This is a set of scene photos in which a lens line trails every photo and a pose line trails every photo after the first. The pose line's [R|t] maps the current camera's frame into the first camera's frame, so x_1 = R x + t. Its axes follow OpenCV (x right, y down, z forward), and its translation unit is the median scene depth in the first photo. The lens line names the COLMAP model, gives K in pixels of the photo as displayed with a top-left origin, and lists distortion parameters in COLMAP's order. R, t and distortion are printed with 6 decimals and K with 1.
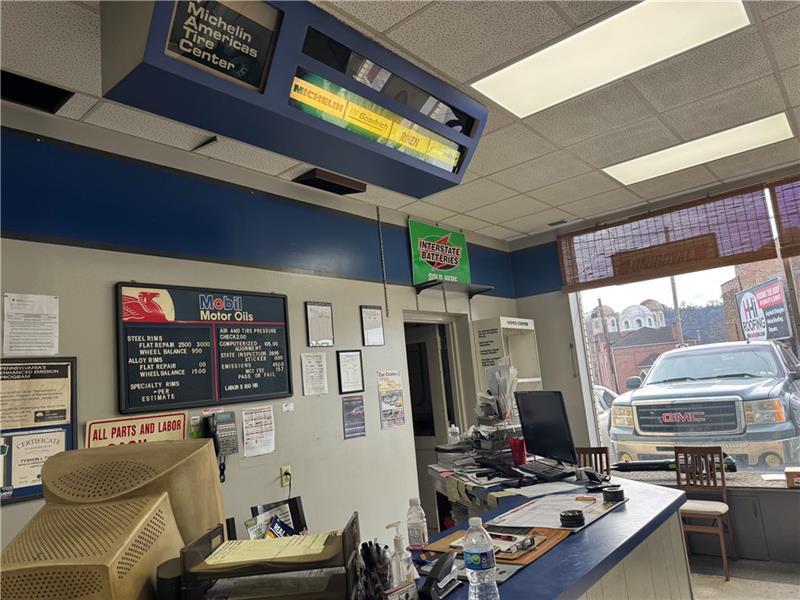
lens RADIAL K [[566.6, 0, 400.0], [0, 566.6, 300.0], [0, 0, 1]] dist [0.048213, -0.046641]
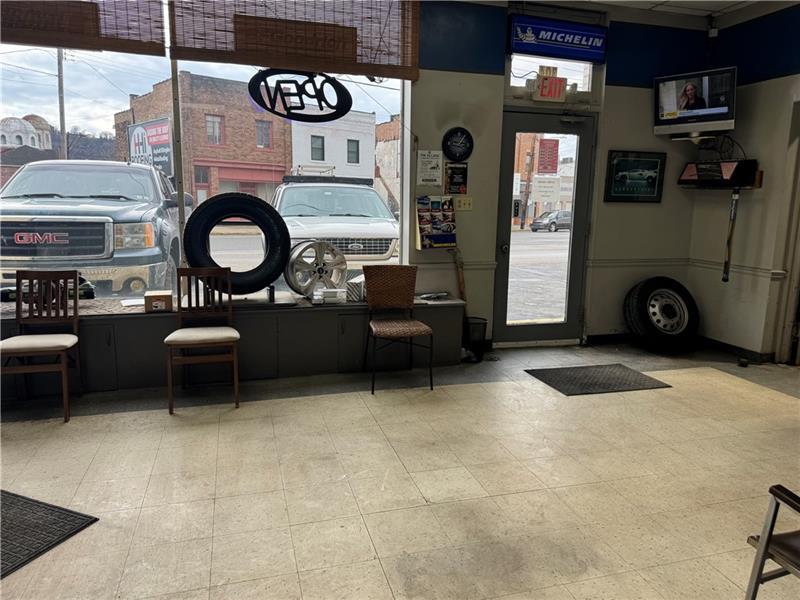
lens RADIAL K [[553.3, 0, 400.0], [0, 553.3, 300.0], [0, 0, 1]] dist [0.001756, -0.000095]
pose [[0.549585, -0.044512, 0.834251, 0.118579], [-0.194415, 0.964351, 0.179529, 0.050891], [-0.812502, -0.260857, 0.521339, 0.155071]]
